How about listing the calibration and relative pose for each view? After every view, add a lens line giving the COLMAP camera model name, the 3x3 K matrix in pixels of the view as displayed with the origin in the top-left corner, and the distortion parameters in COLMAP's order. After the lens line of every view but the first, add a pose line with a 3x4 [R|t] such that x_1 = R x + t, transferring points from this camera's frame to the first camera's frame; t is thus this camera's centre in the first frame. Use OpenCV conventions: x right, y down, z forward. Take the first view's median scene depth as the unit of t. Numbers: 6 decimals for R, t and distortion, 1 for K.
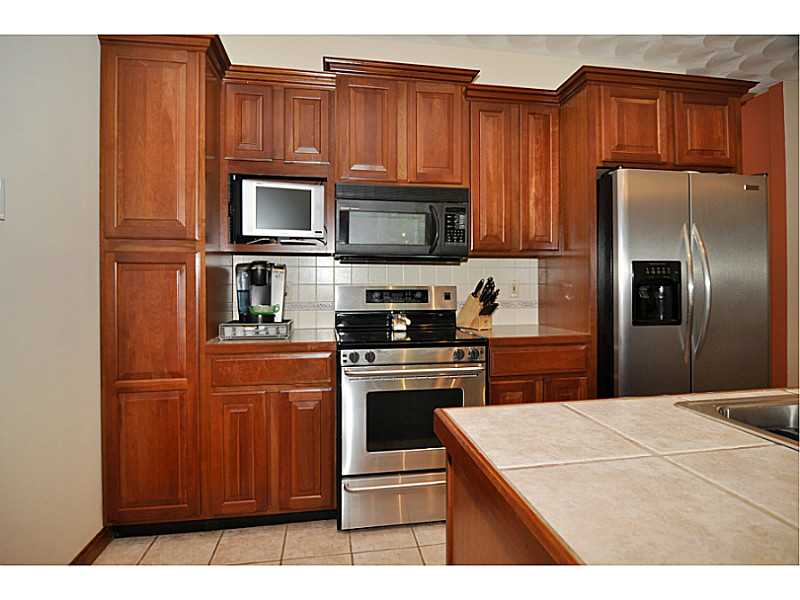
lens RADIAL K [[468.4, 0, 407.7], [0, 468.4, 281.6], [0, 0, 1]] dist [0.014837, -0.002901]
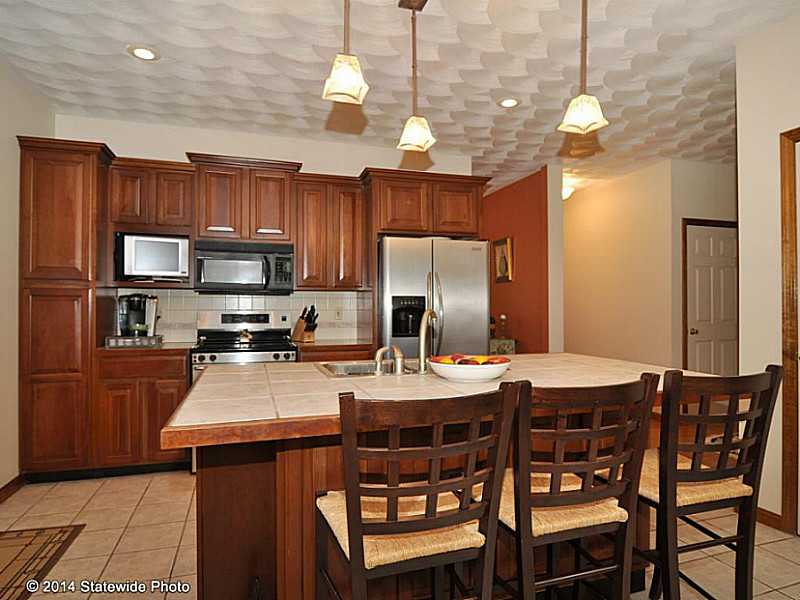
lens RADIAL K [[500.6, 0, 408.1], [0, 500.6, 303.7], [0, 0, 1]] dist [0.018115, -0.006161]
pose [[0.988900, 0.006003, 0.148462, 0.269962], [-0.005462, 0.999977, -0.004053, -0.011301], [-0.148483, 0.003197, 0.988910, -0.628620]]
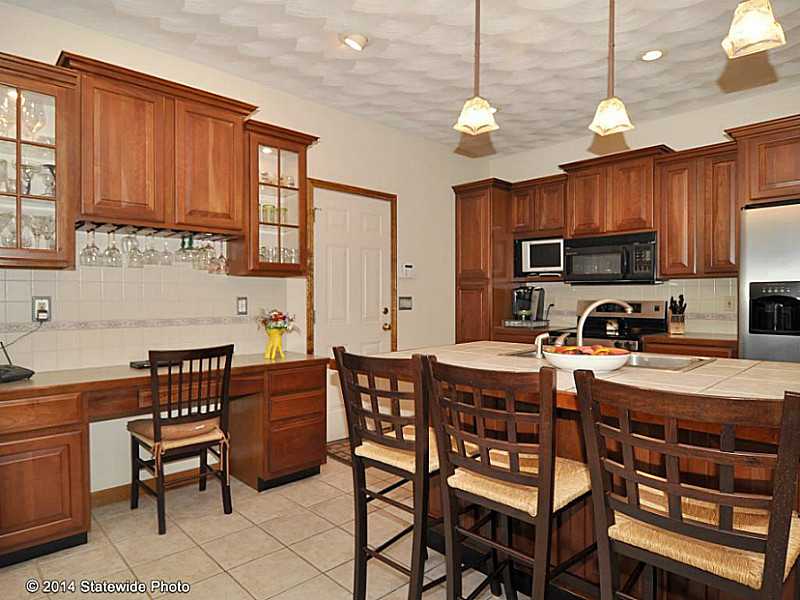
lens RADIAL K [[500.6, 0, 400.9], [0, 500.6, 306.7], [0, 0, 1]] dist [0.018115, -0.006161]
pose [[0.574473, 0.018775, -0.818308, 0.999397], [0.001108, 0.999718, 0.023715, -0.011252], [0.818523, -0.014531, 0.574290, -0.519541]]
